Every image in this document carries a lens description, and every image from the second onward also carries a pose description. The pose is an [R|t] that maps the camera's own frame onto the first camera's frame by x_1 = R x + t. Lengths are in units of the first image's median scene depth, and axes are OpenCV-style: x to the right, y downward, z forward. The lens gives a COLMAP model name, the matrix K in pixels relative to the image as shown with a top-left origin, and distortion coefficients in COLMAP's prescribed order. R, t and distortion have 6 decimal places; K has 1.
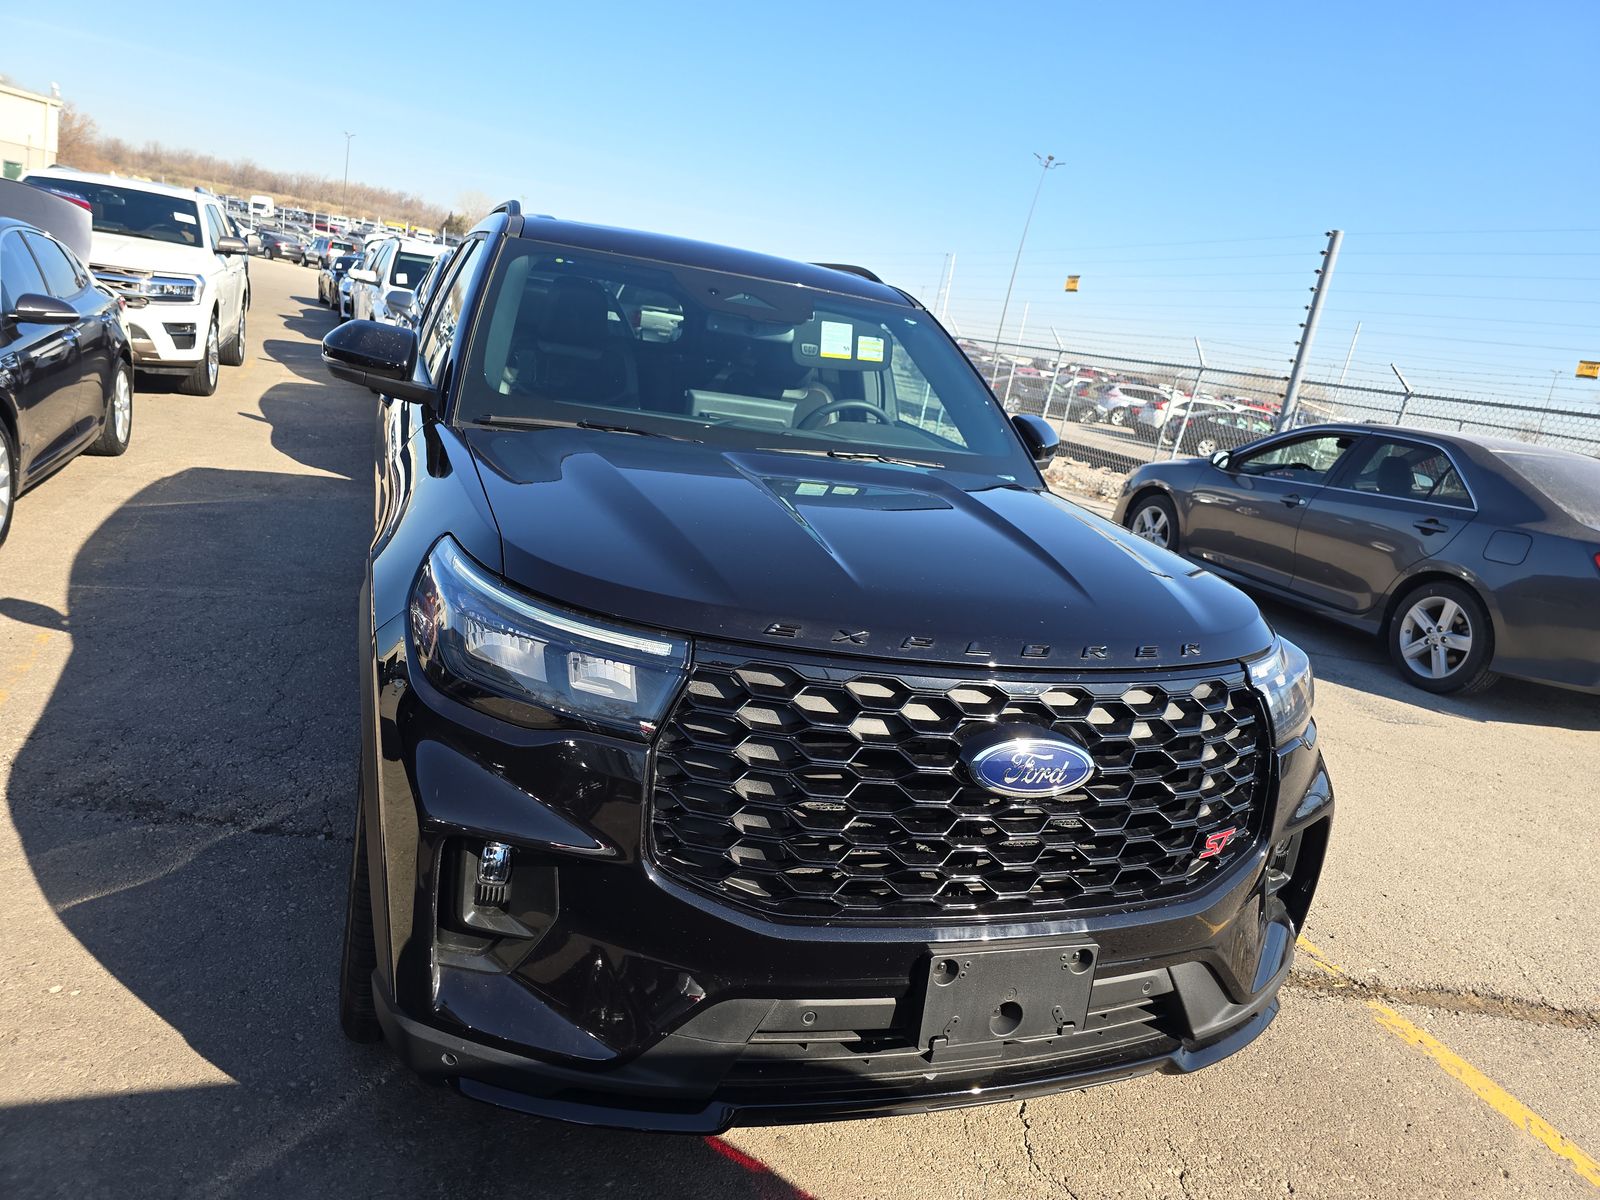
lens RADIAL K [[1103.7, 0, 811.2], [0, 1103.7, 600.9], [0, 0, 1]] dist [0.040801, -0.052443]
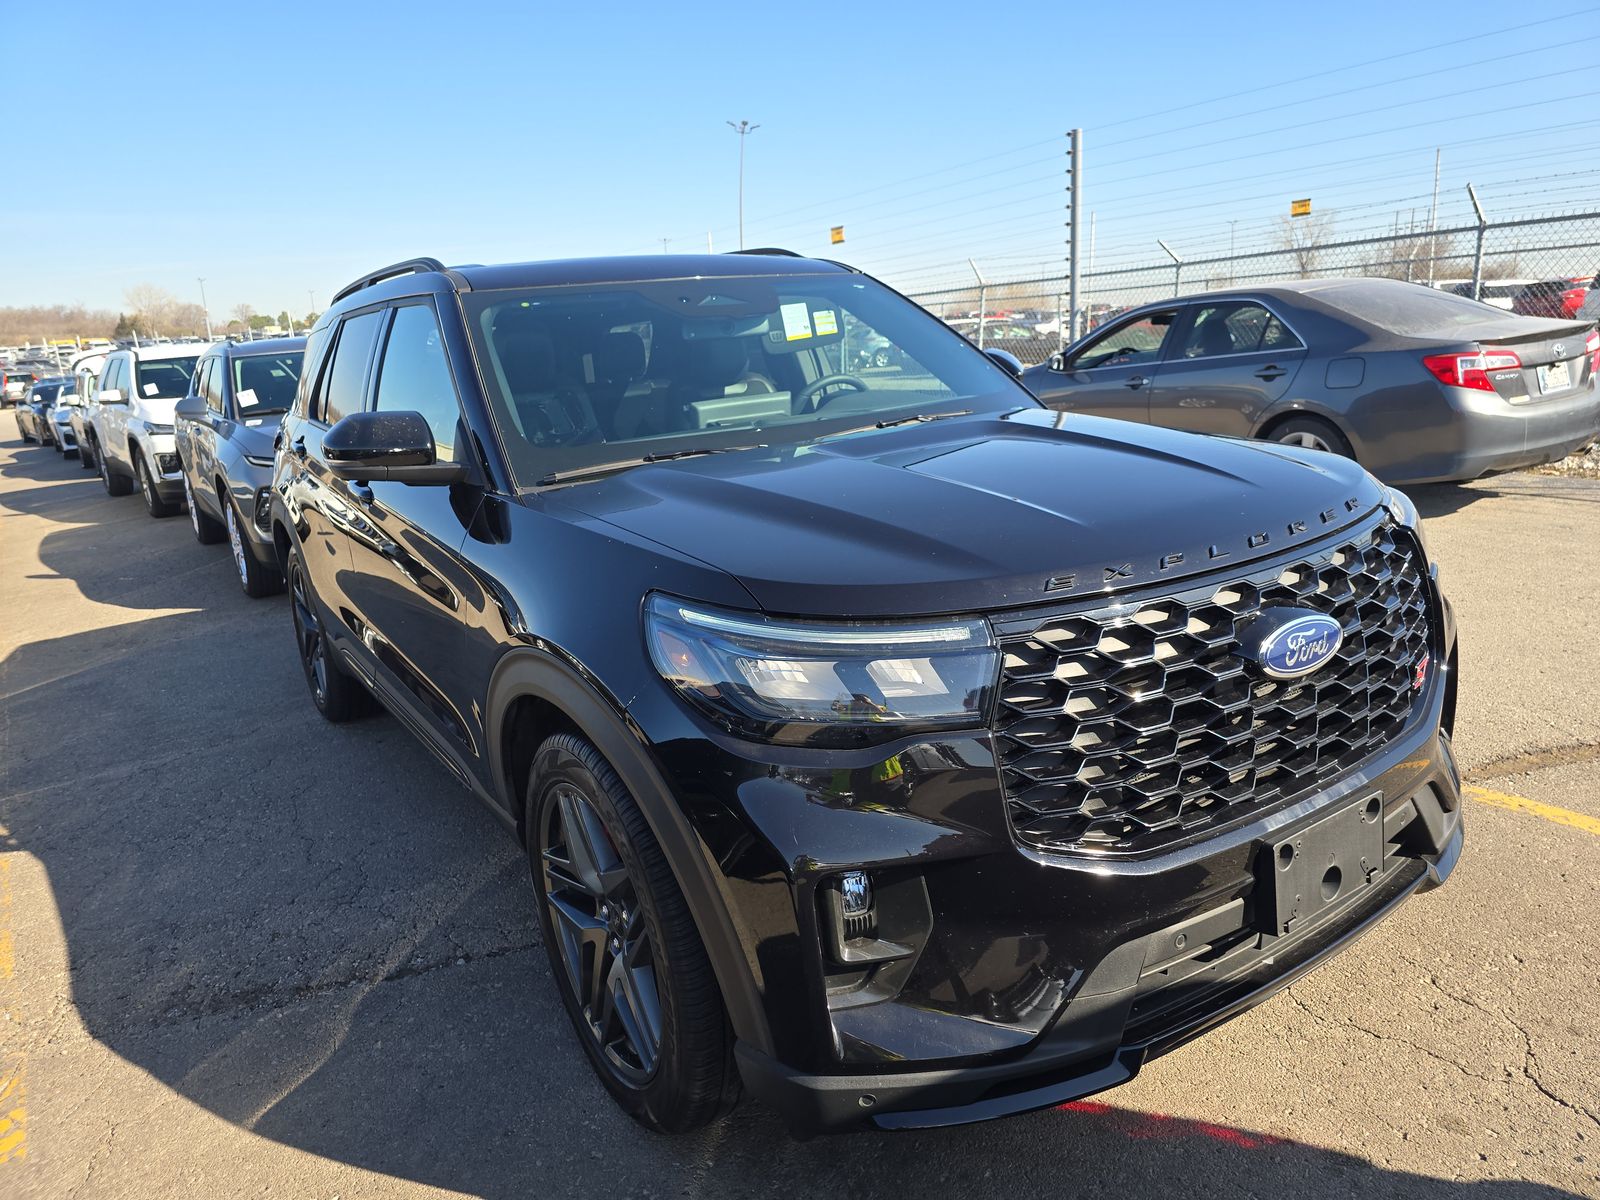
lens RADIAL K [[1103.7, 0, 811.2], [0, 1103.7, 600.9], [0, 0, 1]] dist [0.040801, -0.052443]
pose [[0.946017, -0.275751, 0.170332, -0.222776], [0.273536, 0.961157, 0.036813, -0.030570], [-0.173868, 0.011766, 0.984699, 0.024995]]
